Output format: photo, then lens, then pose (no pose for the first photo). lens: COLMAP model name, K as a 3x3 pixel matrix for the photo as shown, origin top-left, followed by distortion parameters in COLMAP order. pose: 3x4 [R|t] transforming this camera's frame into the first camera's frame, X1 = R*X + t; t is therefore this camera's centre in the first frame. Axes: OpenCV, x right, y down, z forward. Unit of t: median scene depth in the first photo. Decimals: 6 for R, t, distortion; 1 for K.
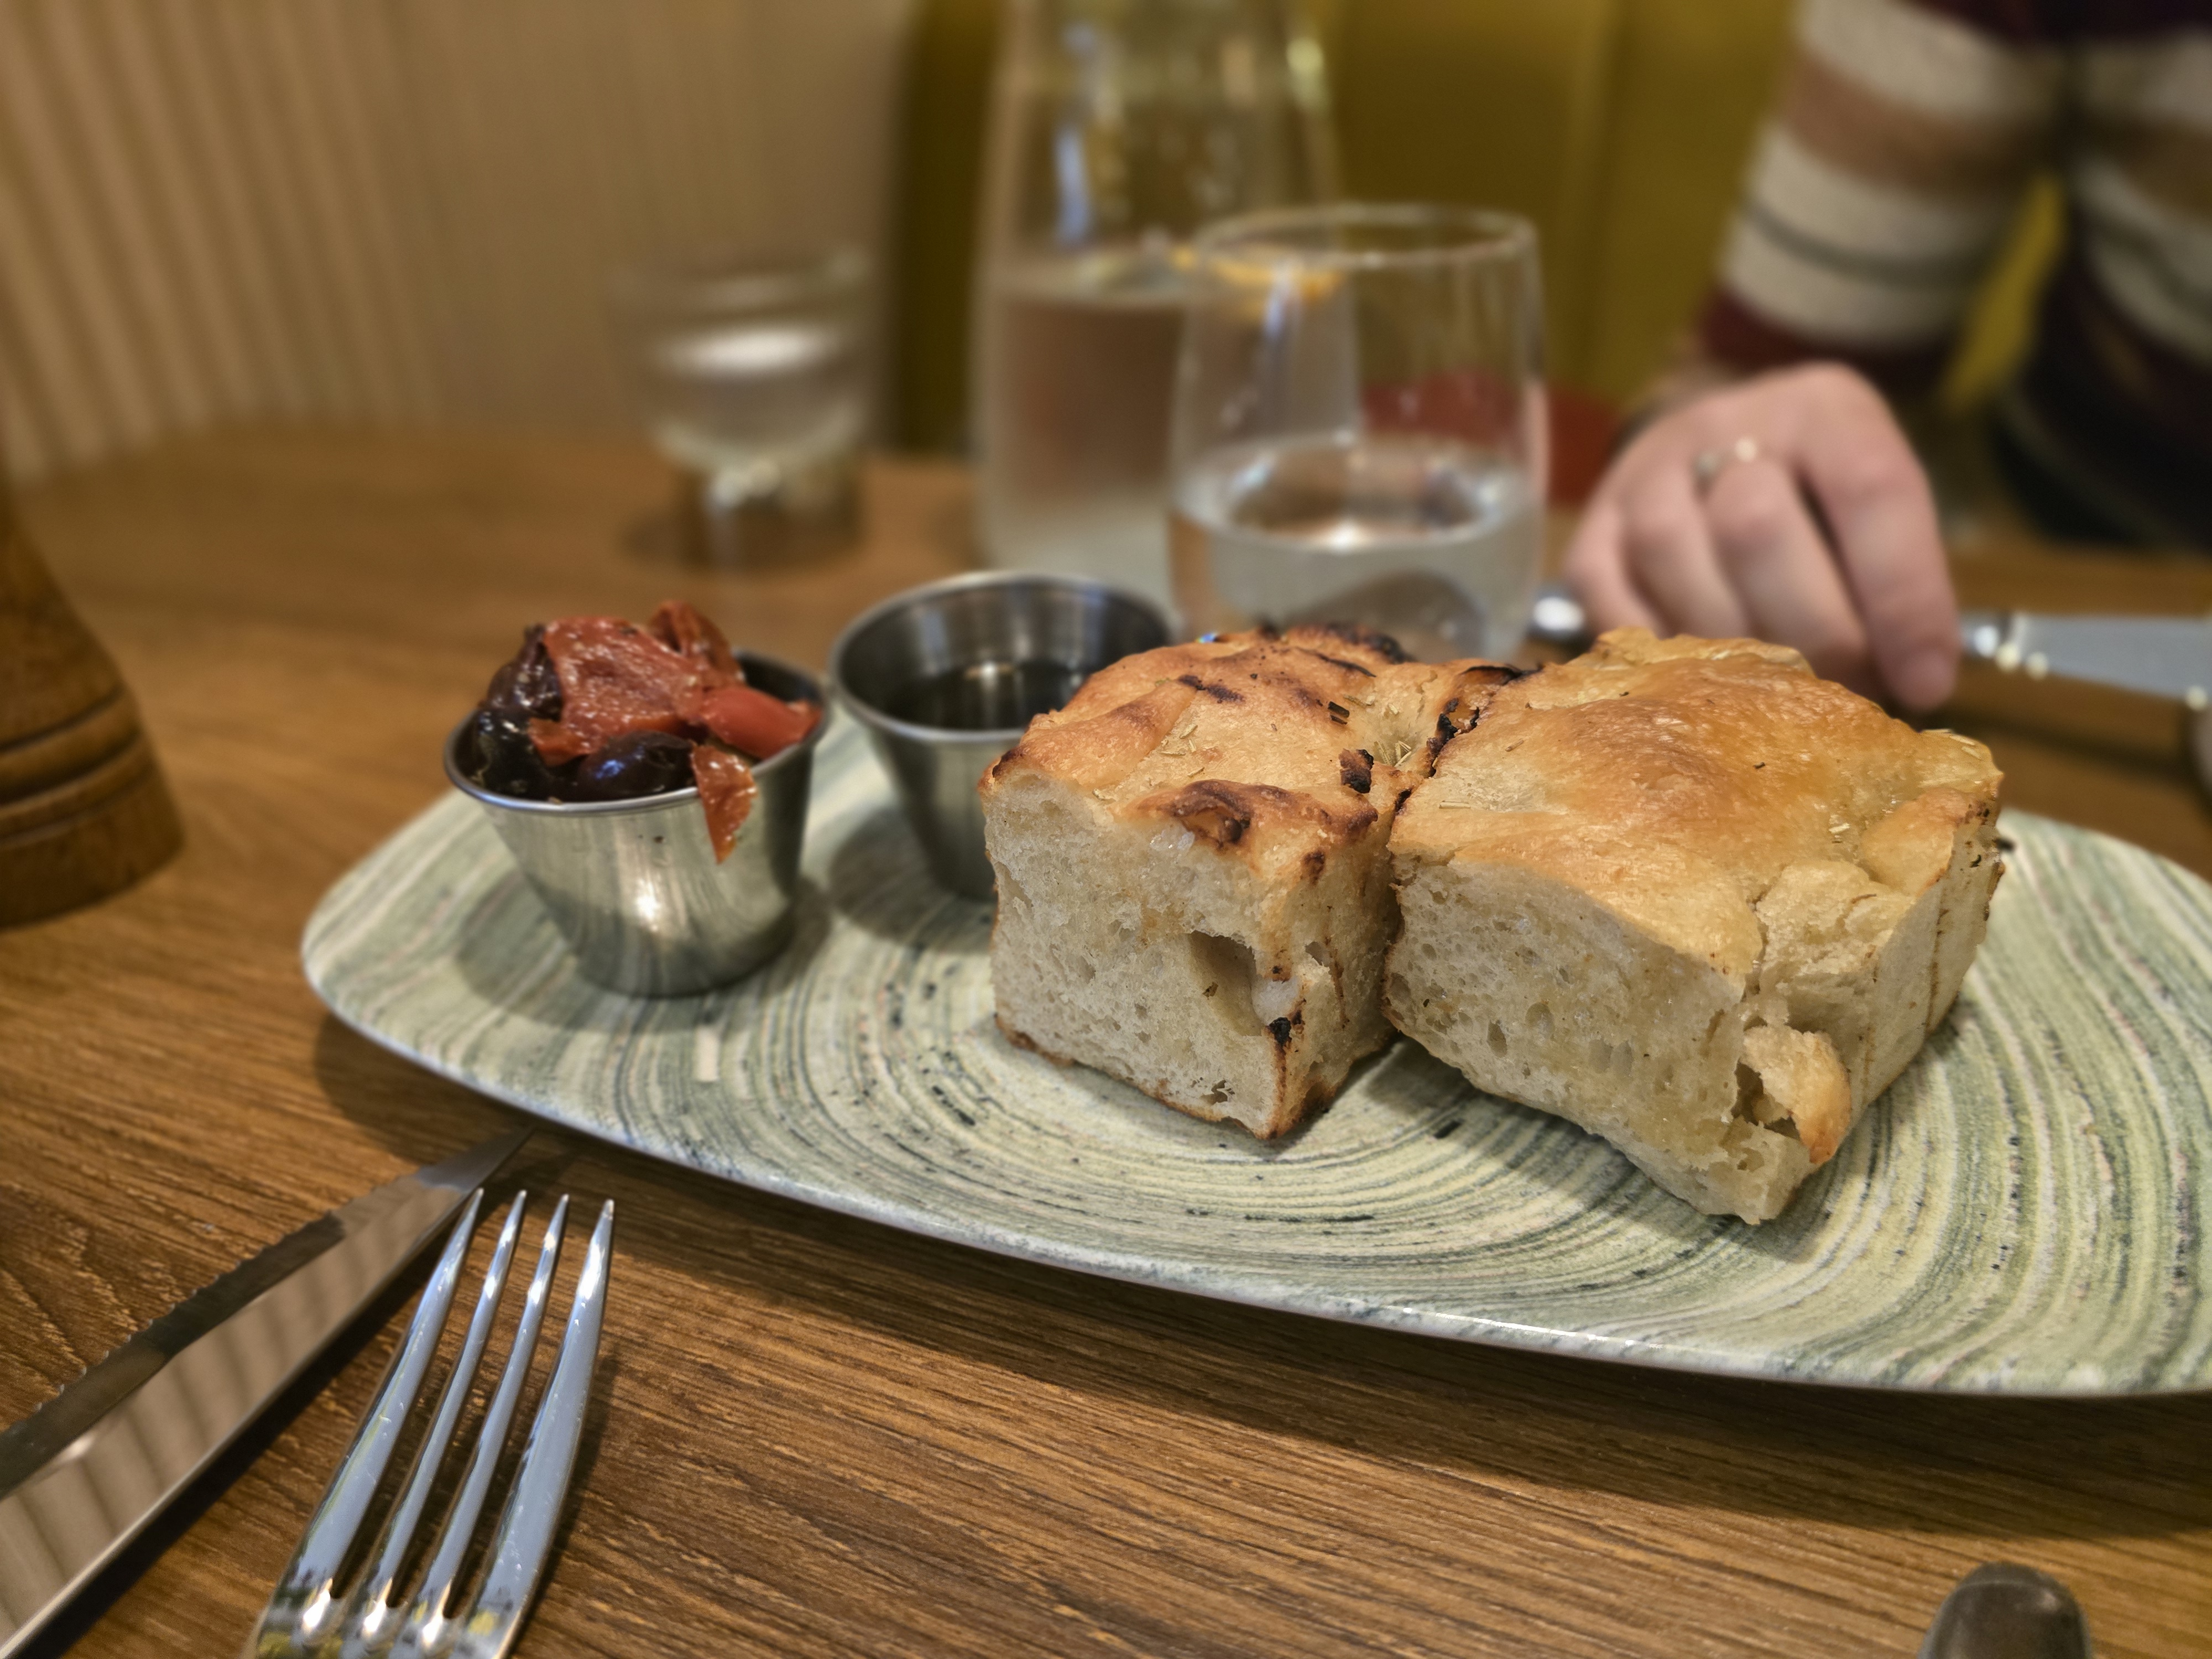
lens RADIAL K [[1466.1, 0, 1099.1], [0, 1466.1, 832.0], [0, 0, 1]] dist [-0.002998, -0.010021]
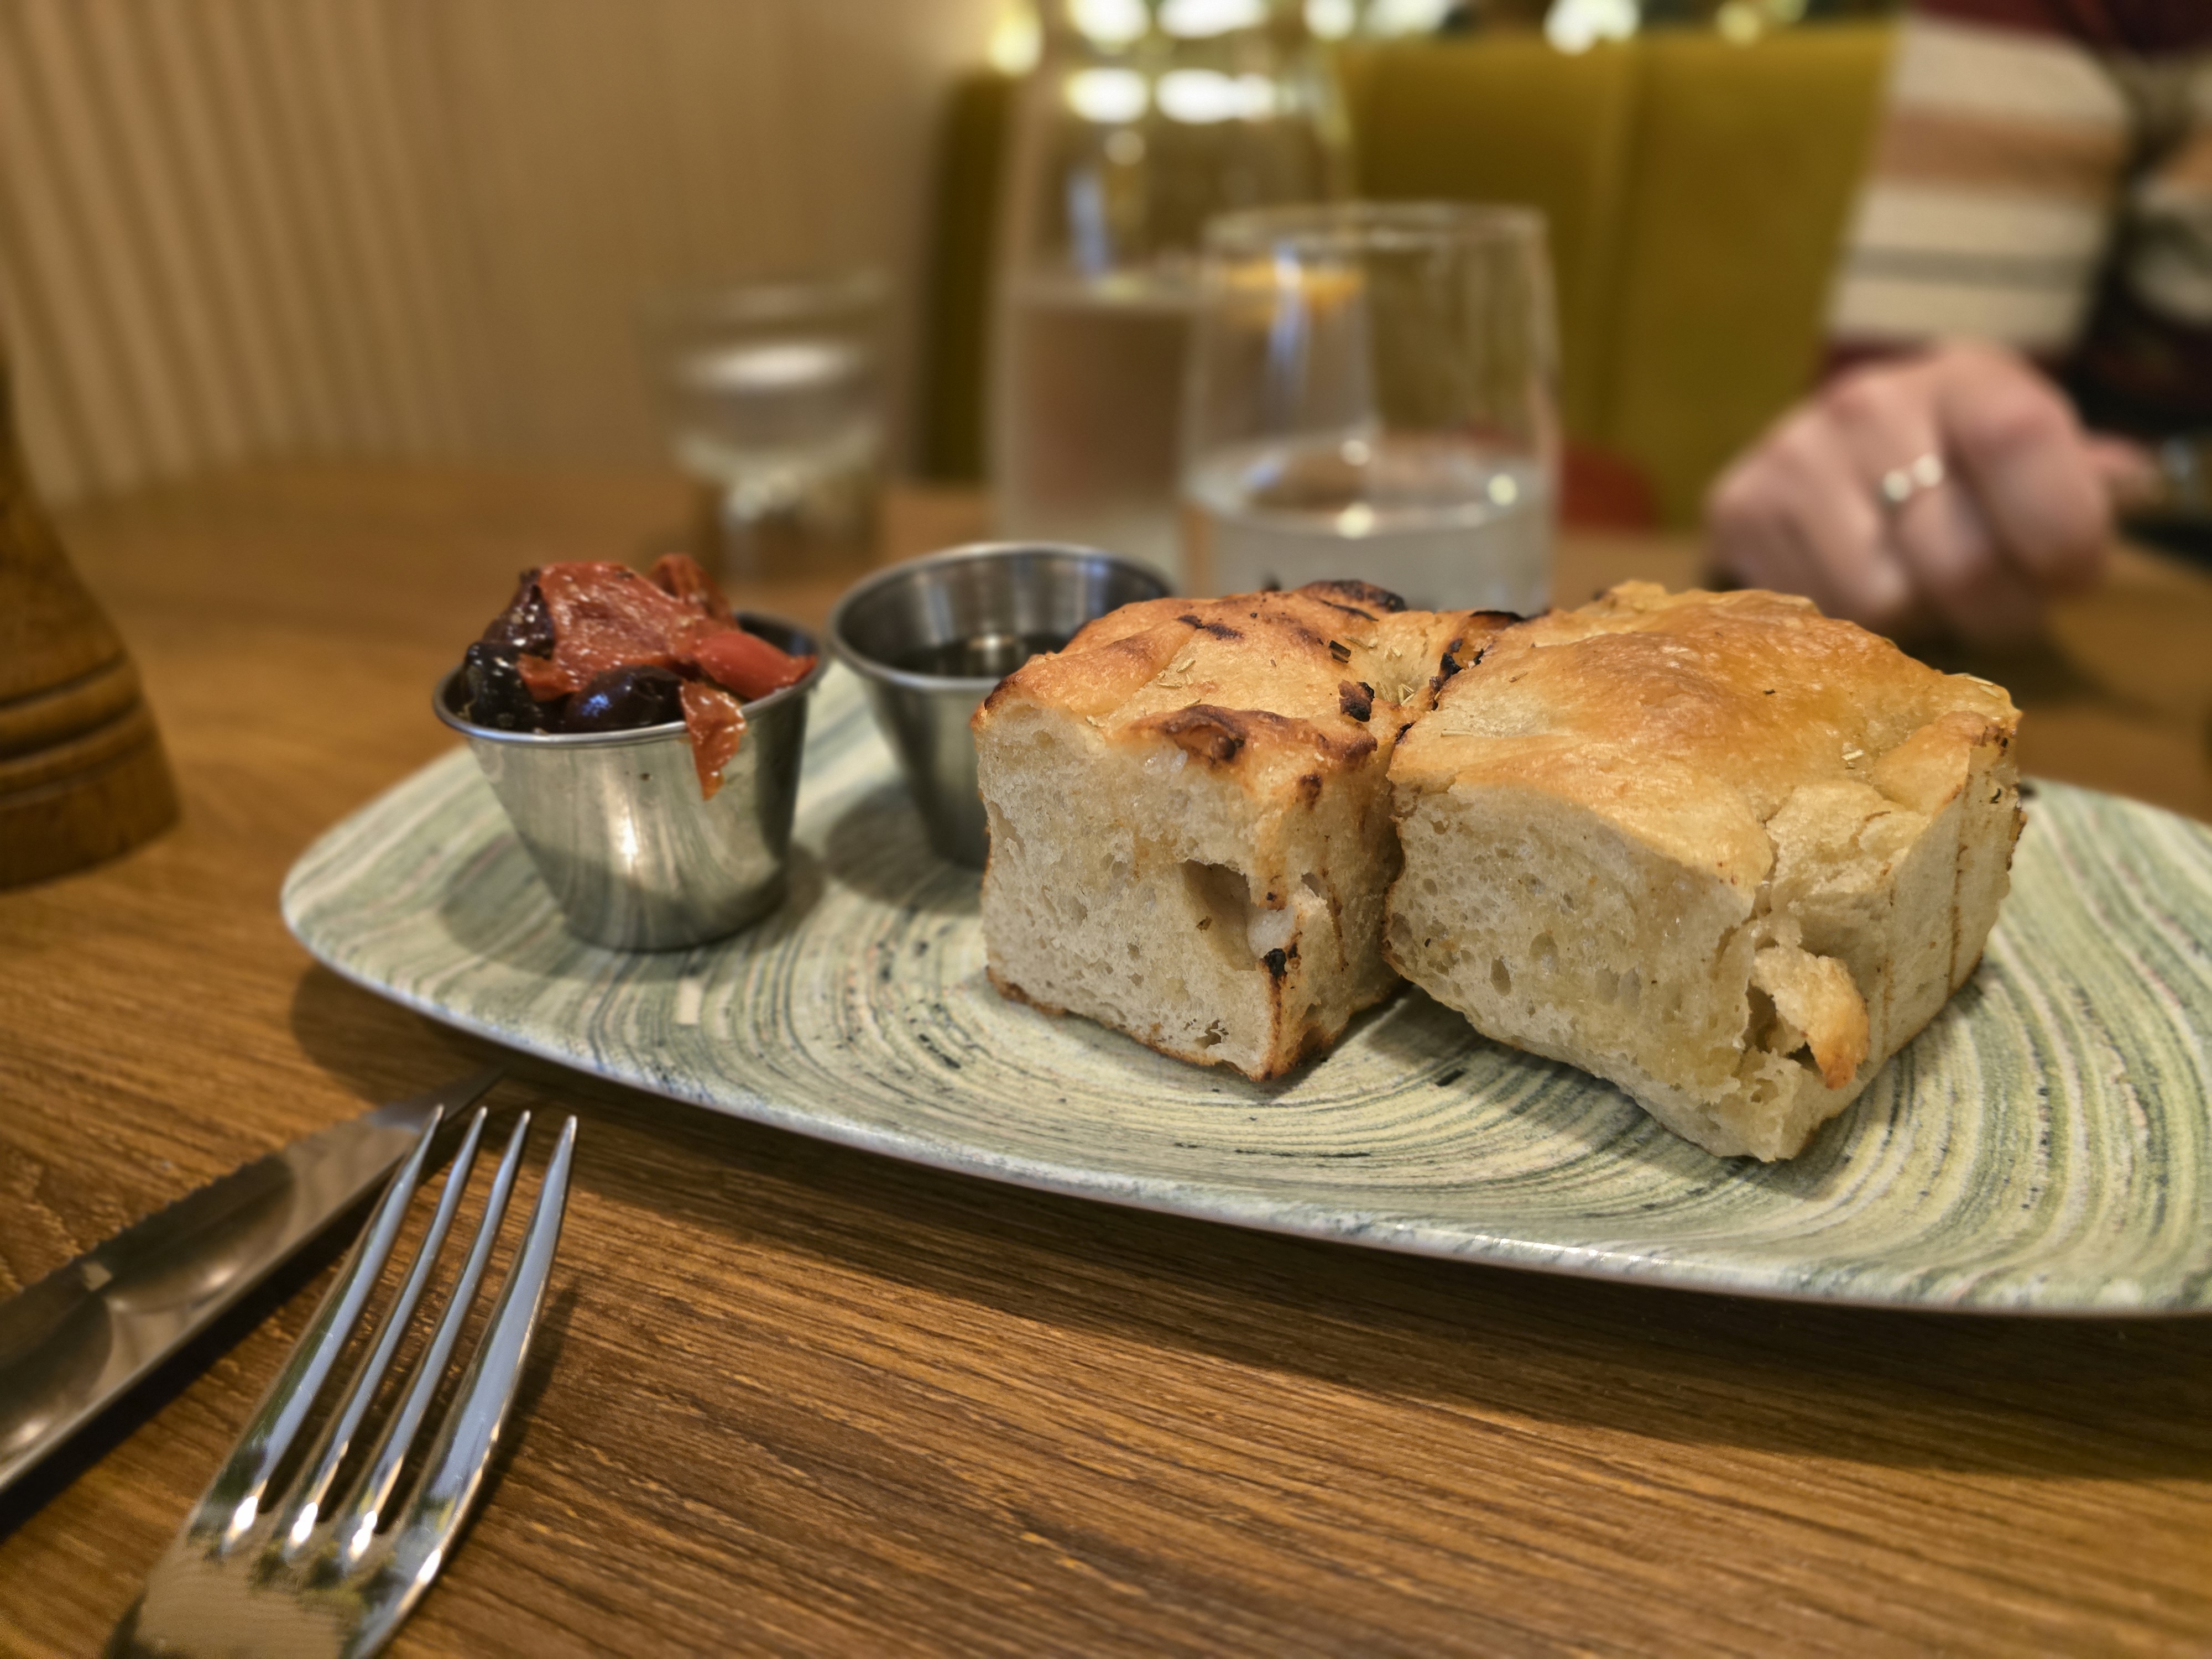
lens RADIAL K [[1466.1, 0, 1113.1], [0, 1466.1, 827.9], [0, 0, 1]] dist [-0.002998, -0.010021]
pose [[0.999868, 0.013123, -0.009593, 0.025016], [-0.013688, 0.998017, -0.061435, 0.107830], [0.008767, 0.061558, 0.998065, 0.029811]]
